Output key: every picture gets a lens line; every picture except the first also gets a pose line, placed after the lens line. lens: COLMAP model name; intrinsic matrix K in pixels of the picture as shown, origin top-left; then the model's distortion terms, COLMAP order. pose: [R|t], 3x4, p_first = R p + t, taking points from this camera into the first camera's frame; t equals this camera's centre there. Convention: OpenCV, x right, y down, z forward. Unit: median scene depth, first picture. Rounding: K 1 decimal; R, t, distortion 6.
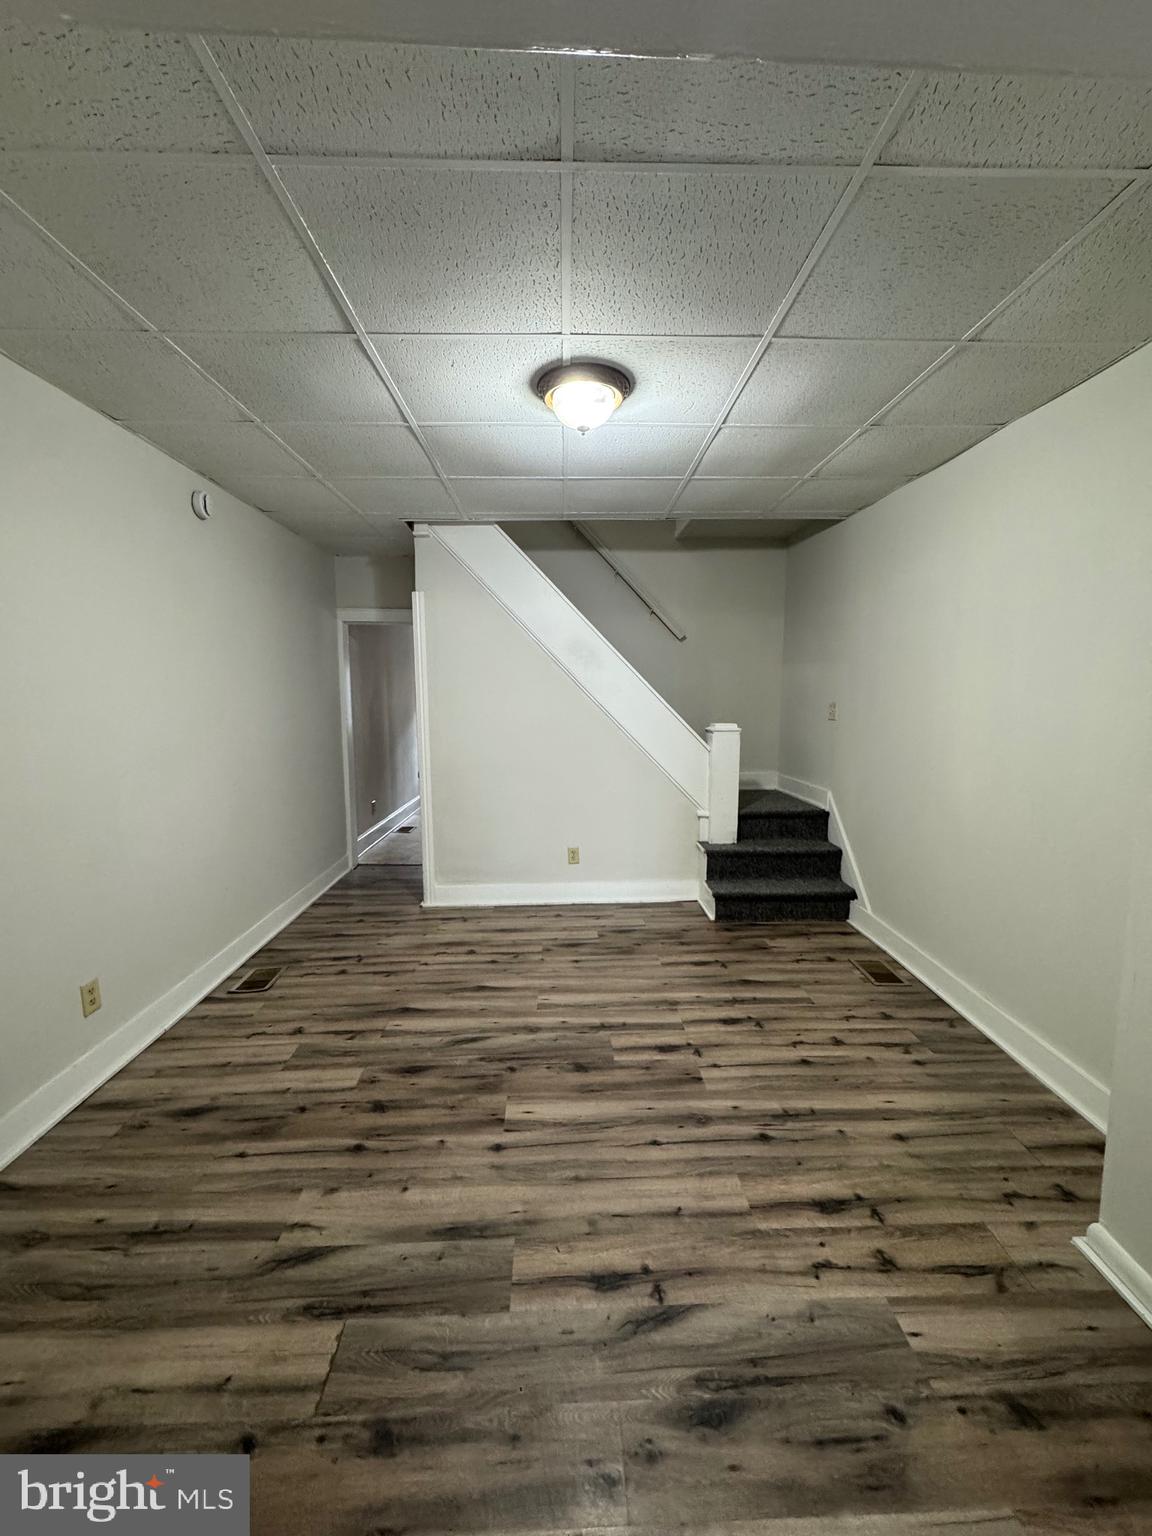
lens RADIAL K [[614.9, 0, 580.8], [0, 614.9, 774.0], [0, 0, 1]] dist [-0.002158, -0.000094]
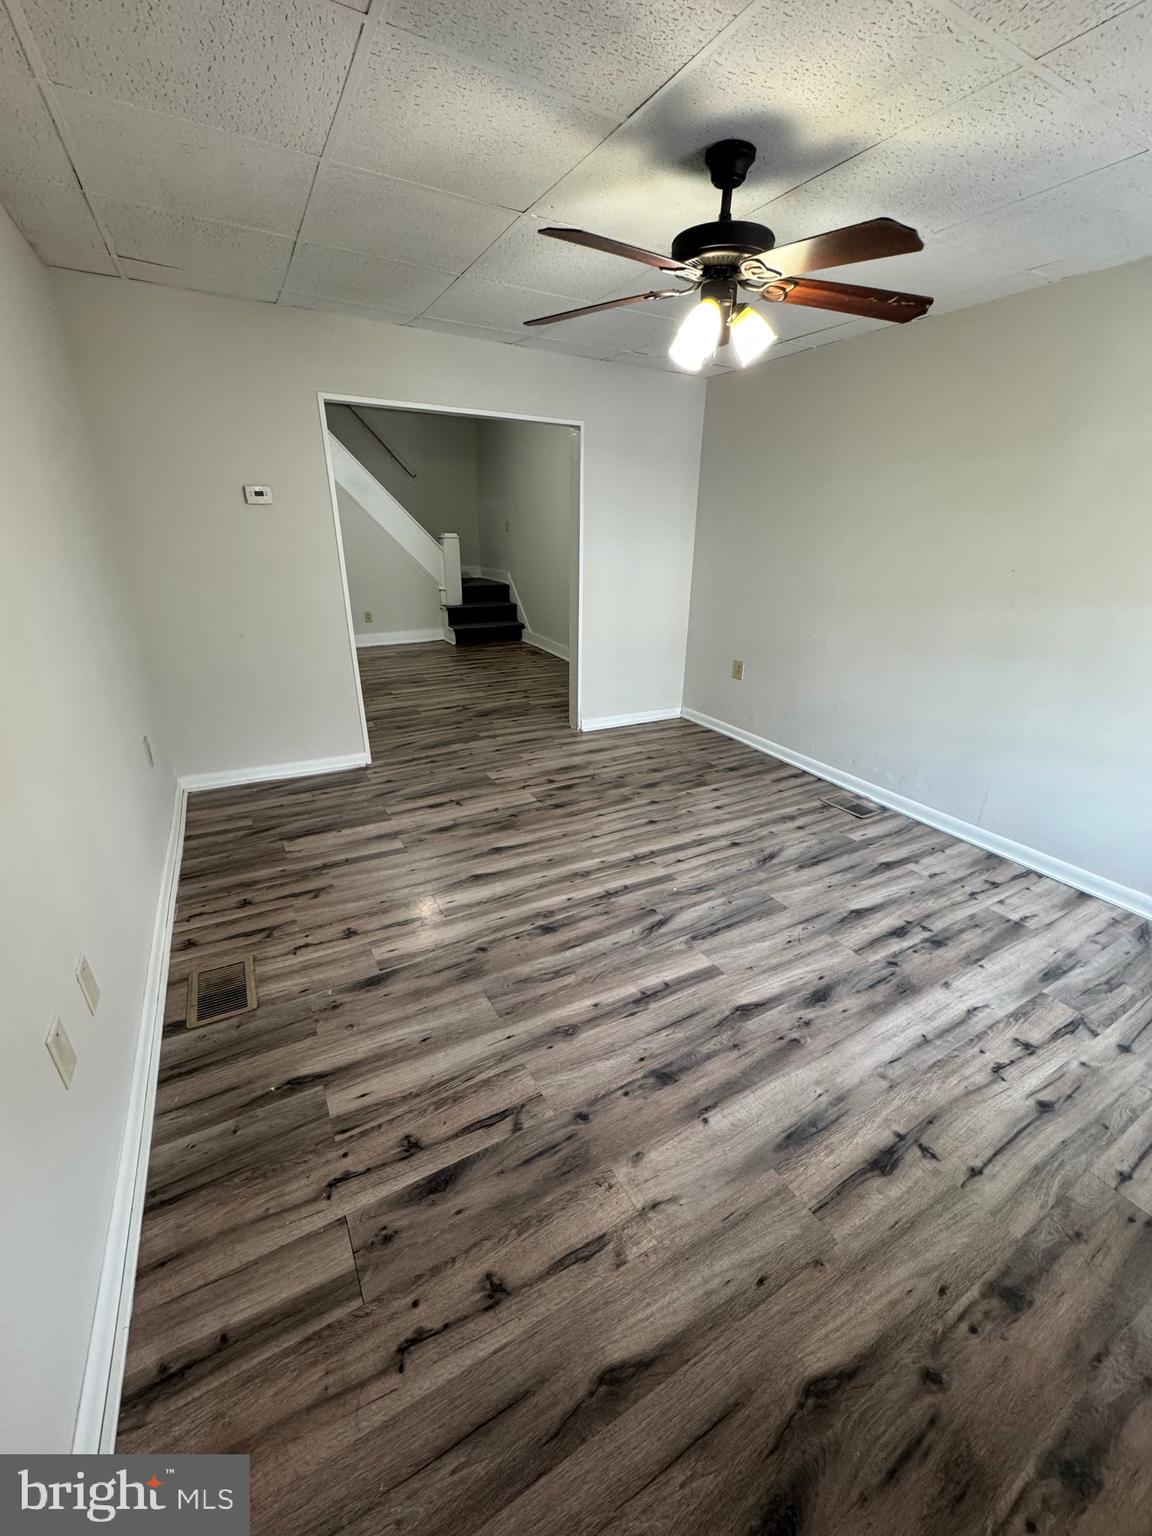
lens RADIAL K [[612.8, 0, 583.6], [0, 612.8, 772.3], [0, 0, 1]] dist [0.006058, 0.000164]
pose [[0.886638, -0.162046, 0.433144, -0.465228], [0.038625, 0.959276, 0.279816, 0.152678], [-0.460848, -0.231365, 0.856790, -1.312028]]
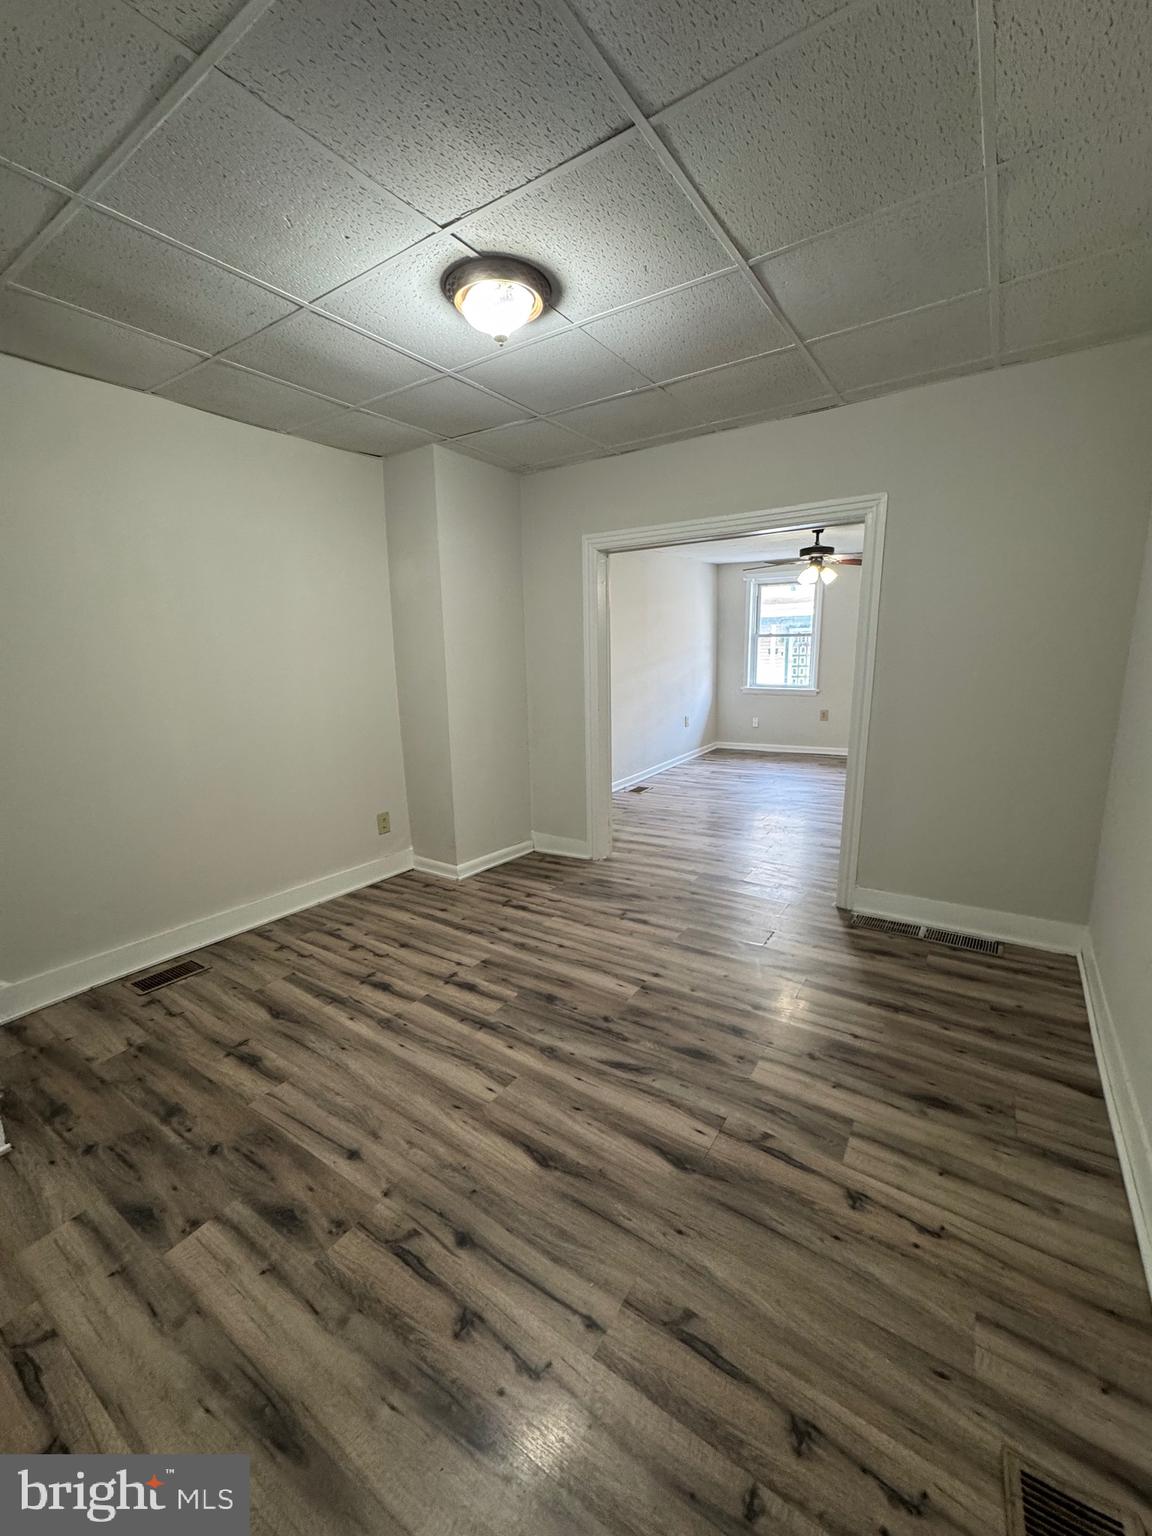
lens RADIAL K [[622.5, 0, 576.0], [0, 622.5, 768.0], [0, 0, 1]] dist [-0.001800, 0.000009]
pose [[-0.813427, -0.092225, 0.574310, -0.557369], [0.098752, 0.951121, 0.292603, -0.189429], [-0.573224, 0.294726, -0.764560, 1.520188]]
